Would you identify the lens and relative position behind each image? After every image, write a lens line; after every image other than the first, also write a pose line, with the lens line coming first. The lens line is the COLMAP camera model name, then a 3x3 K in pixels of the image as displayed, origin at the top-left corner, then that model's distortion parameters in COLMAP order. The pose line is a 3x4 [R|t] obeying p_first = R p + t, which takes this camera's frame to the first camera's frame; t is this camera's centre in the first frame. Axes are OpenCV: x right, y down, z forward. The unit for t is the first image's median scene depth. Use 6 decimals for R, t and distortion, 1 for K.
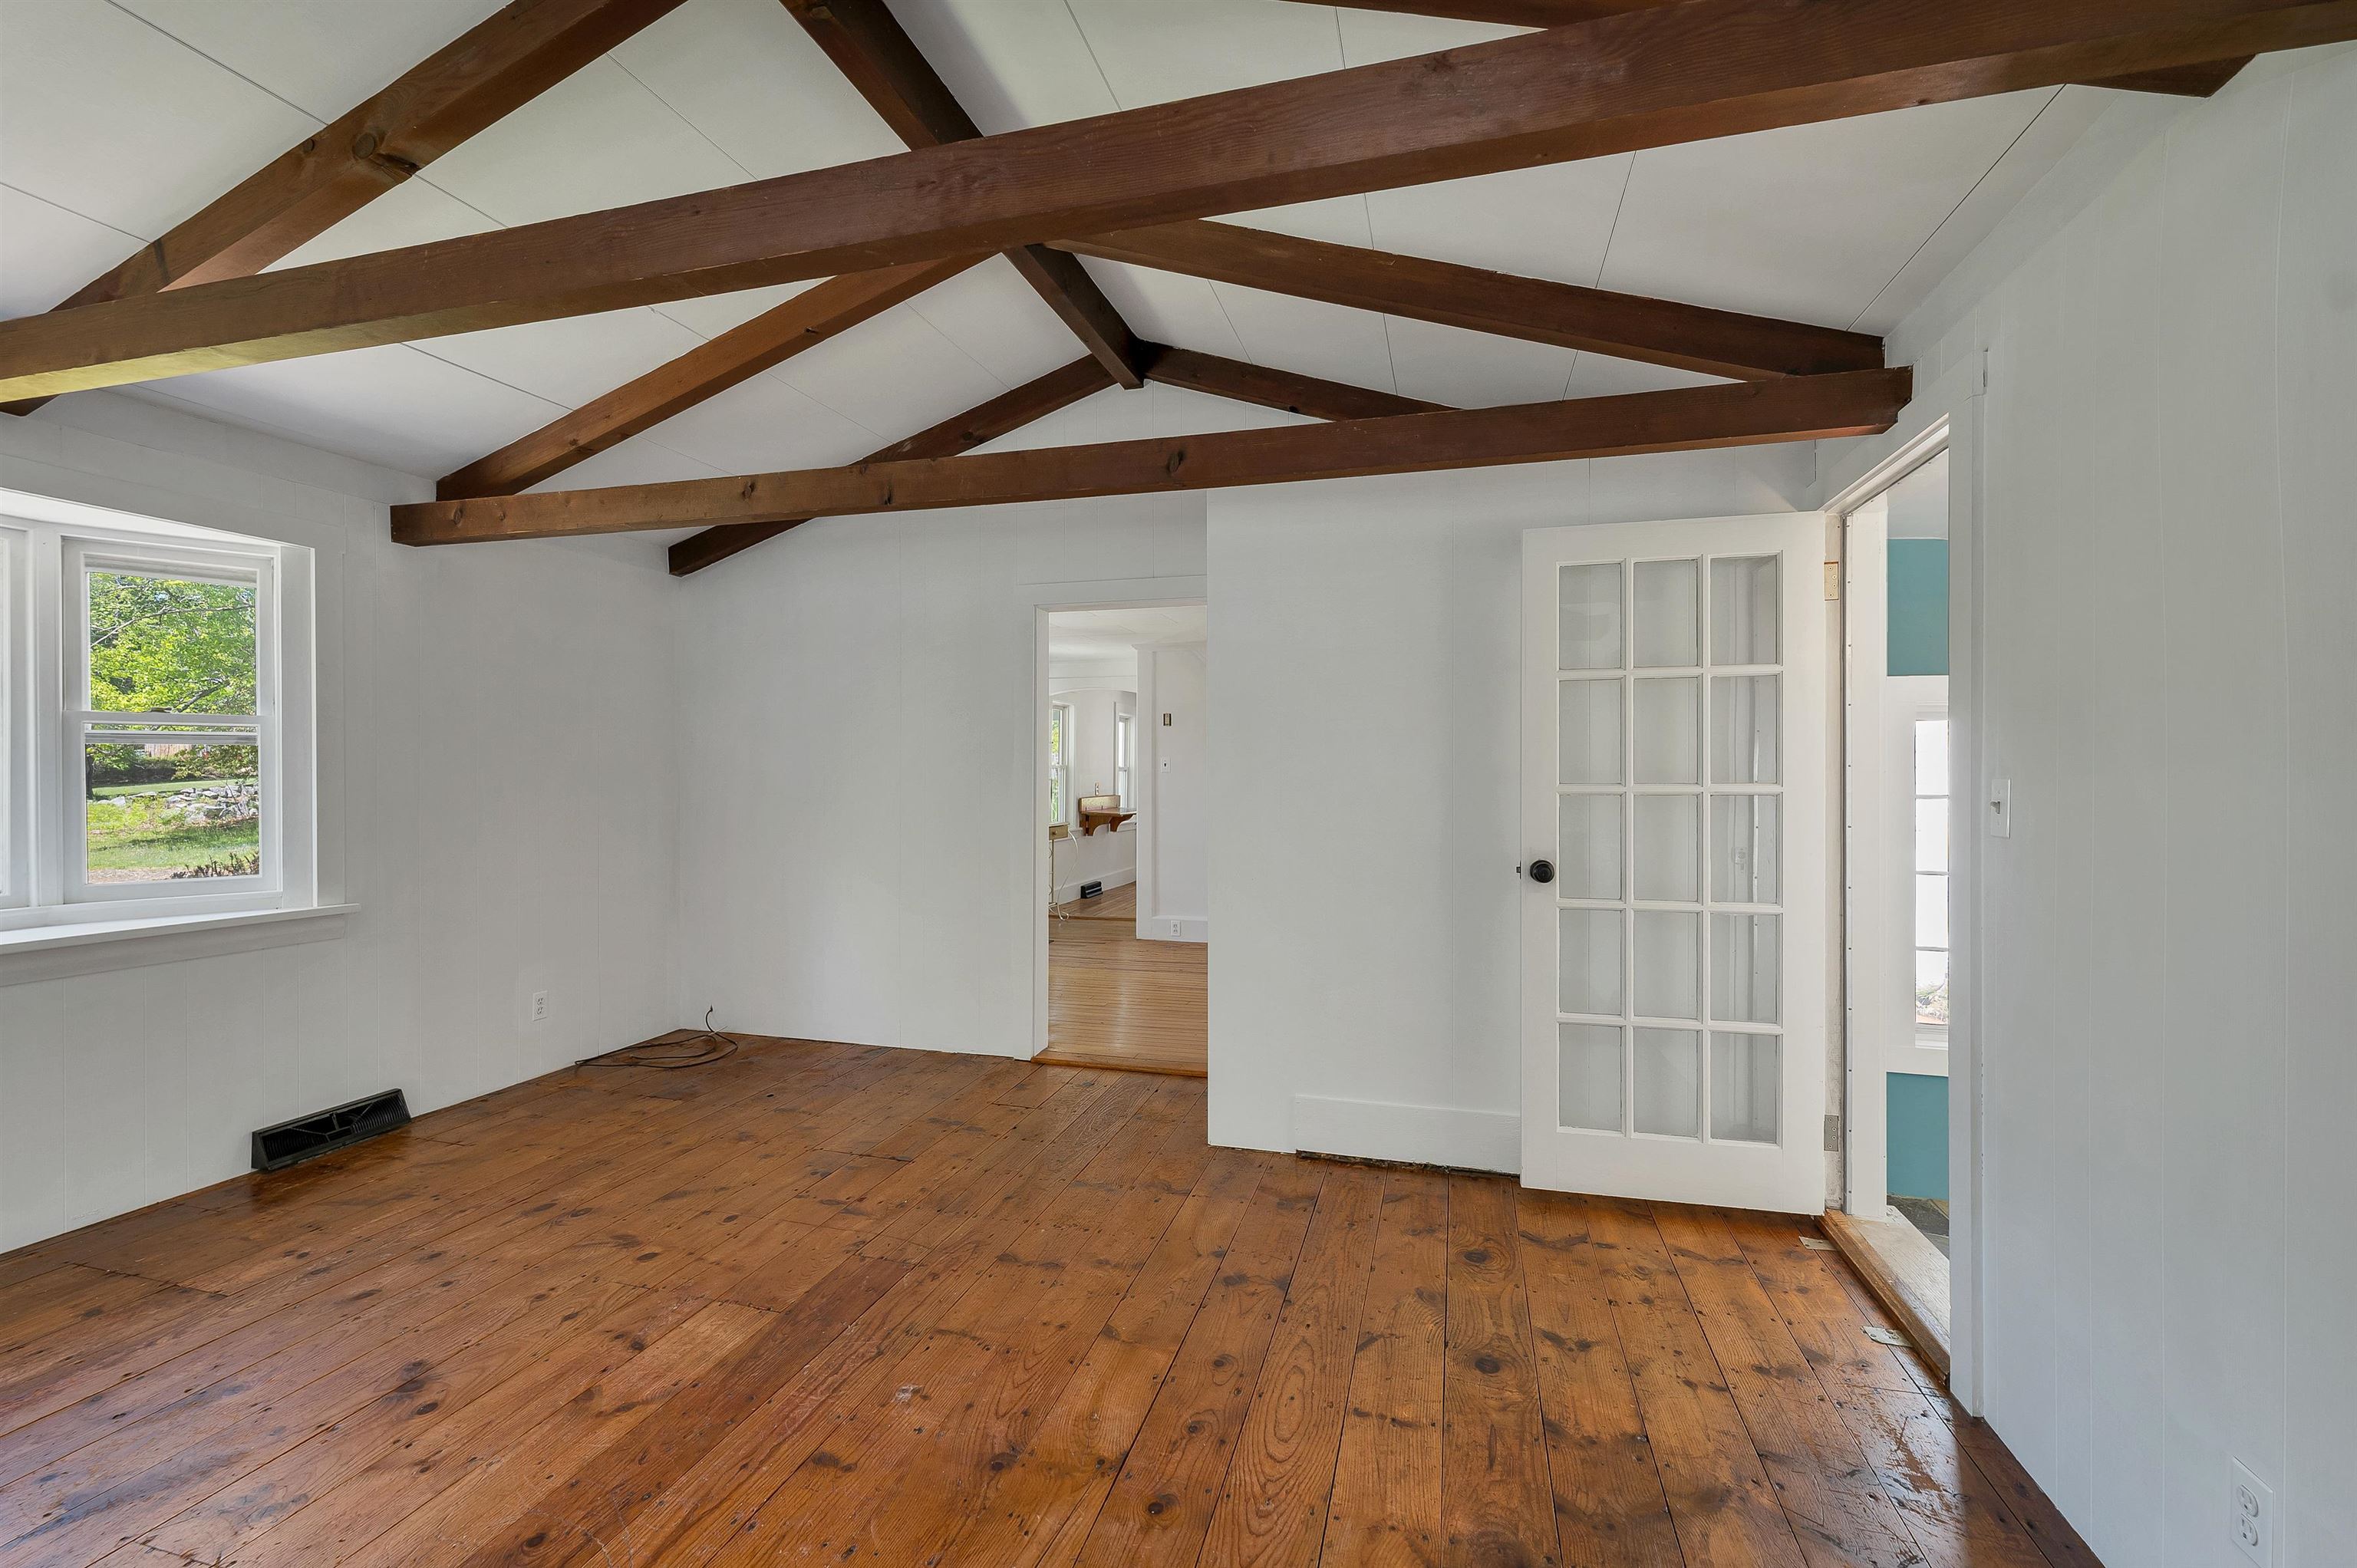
lens RADIAL K [[1019.9, 0, 1181.0], [0, 1019.9, 776.2], [0, 0, 1]] dist [0.001953, -0.000443]
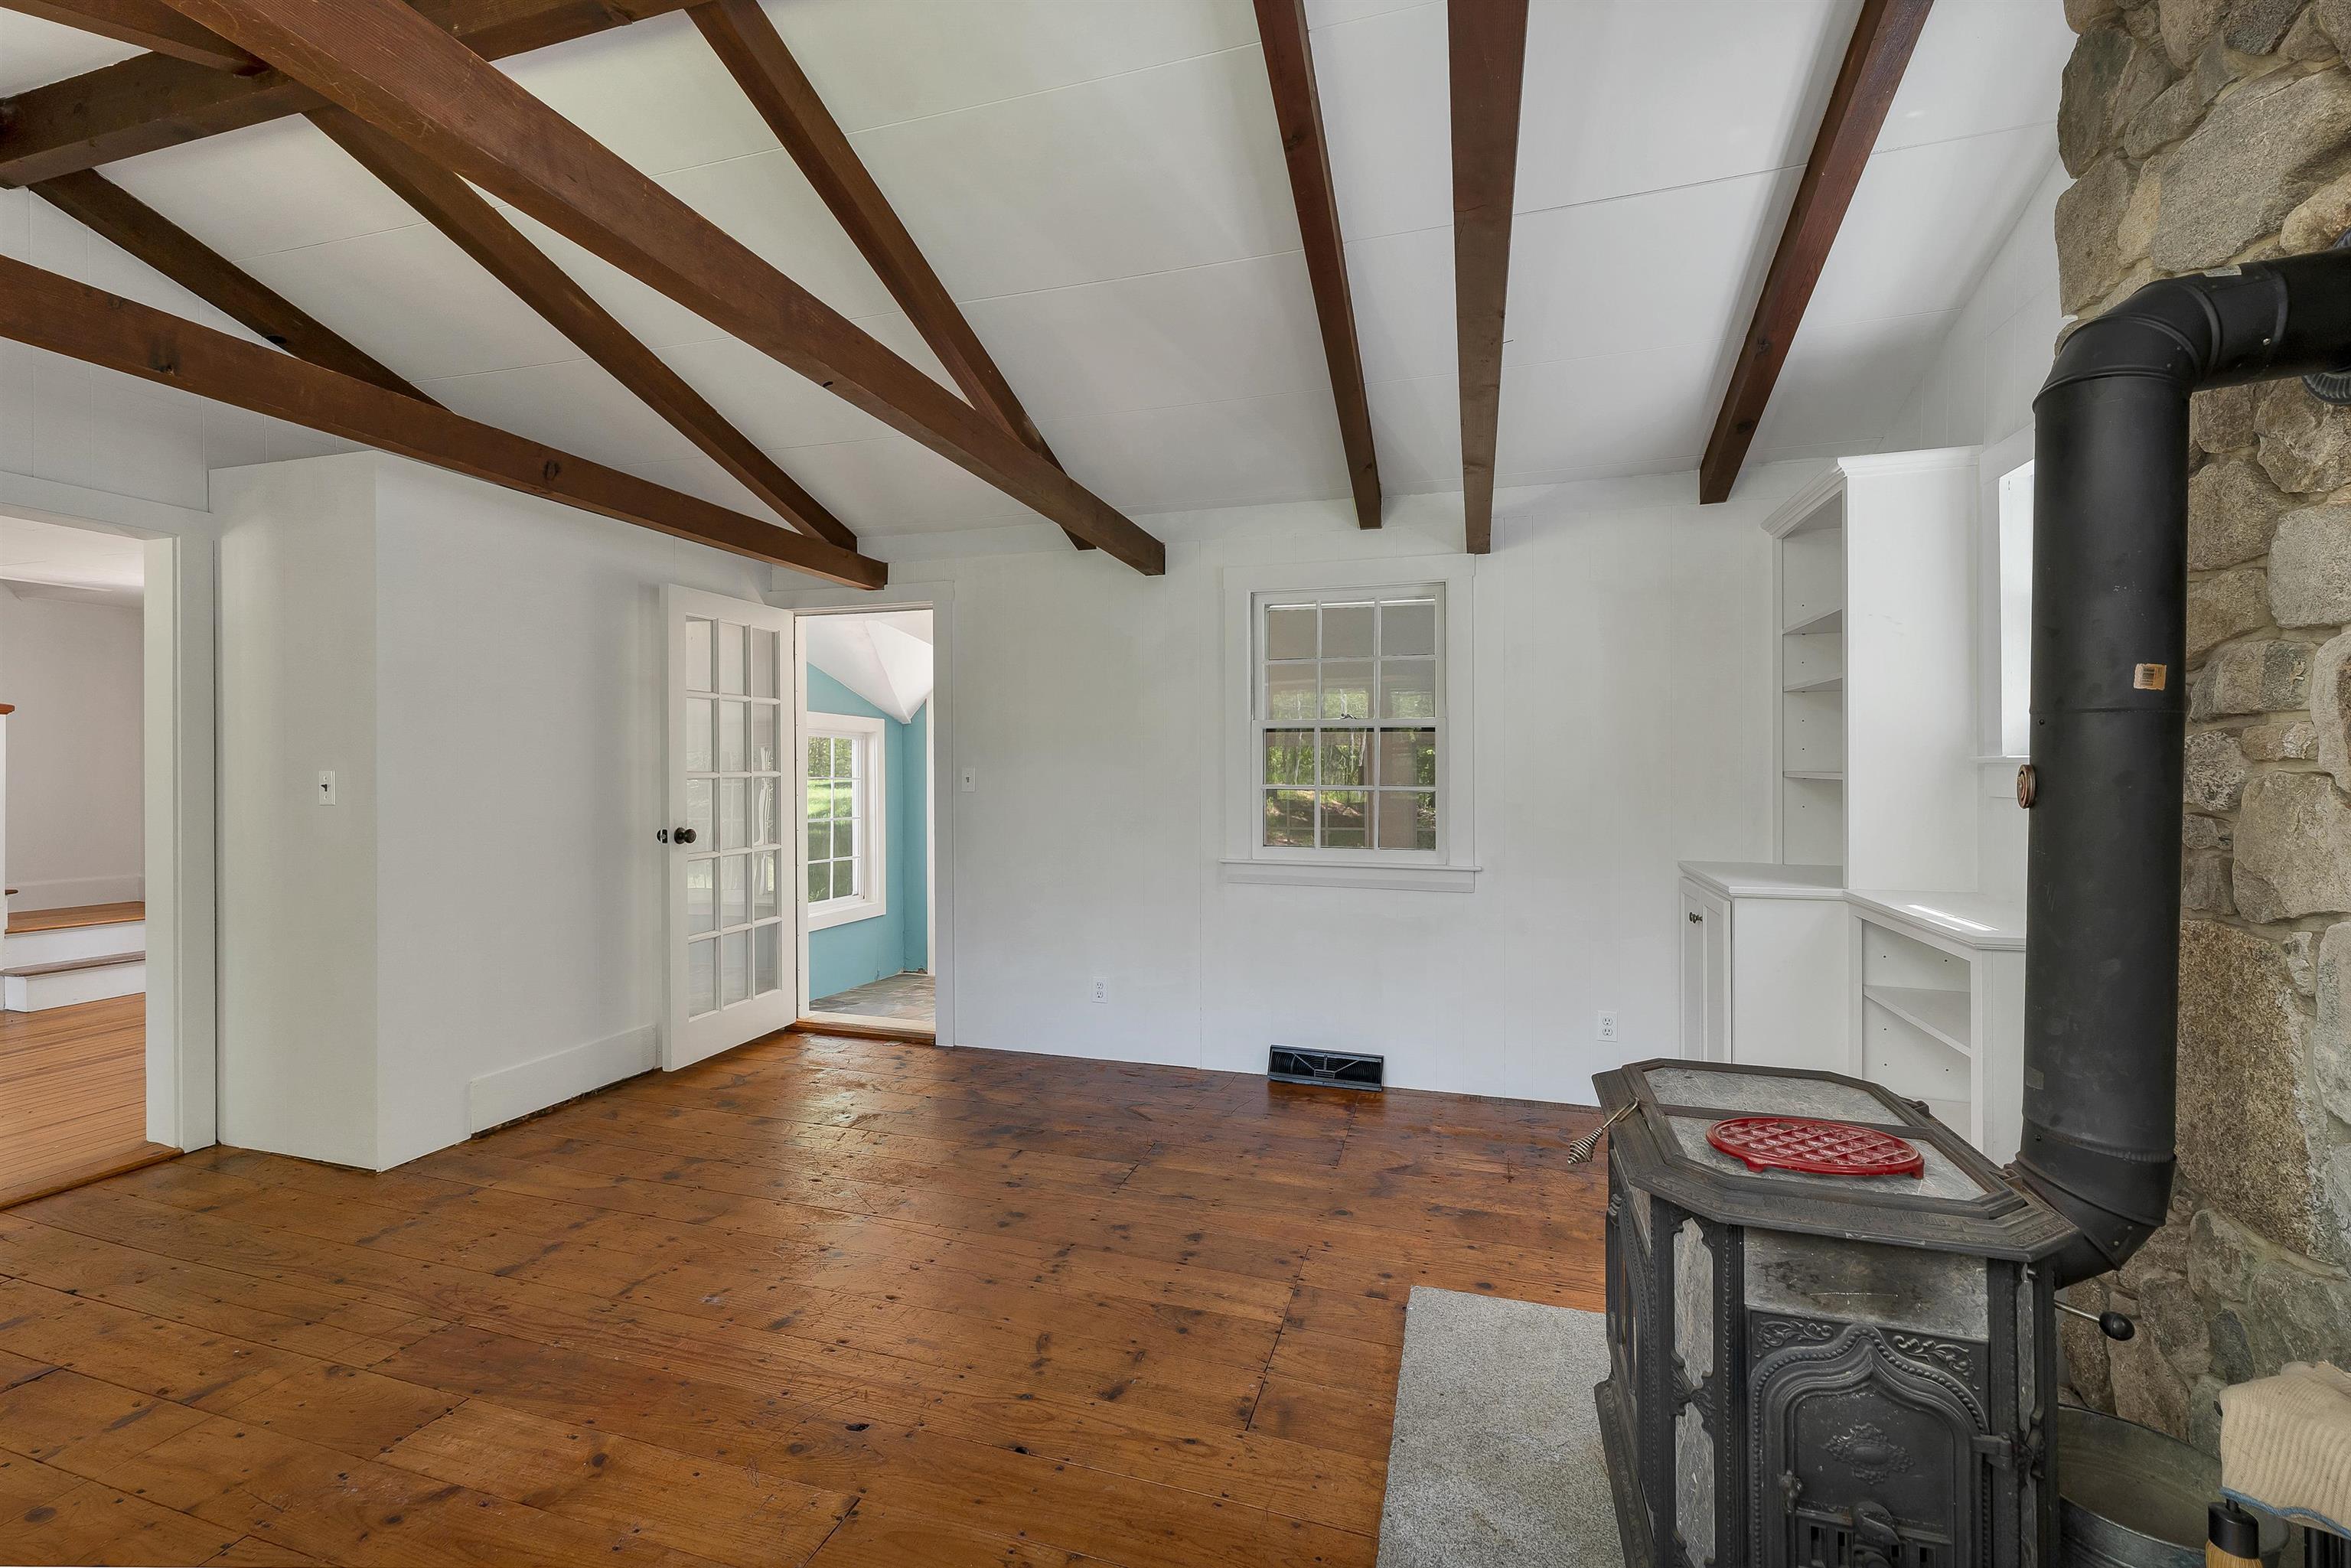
lens RADIAL K [[978.4, 0, 1182.4], [0, 978.4, 768.7], [0, 0, 1]] dist [0.005719, -0.001001]
pose [[0.014799, -0.007935, 0.999859, -0.969563], [-0.004278, 0.999959, 0.007999, -0.012128], [-0.999881, -0.004396, 0.014765, 0.310820]]
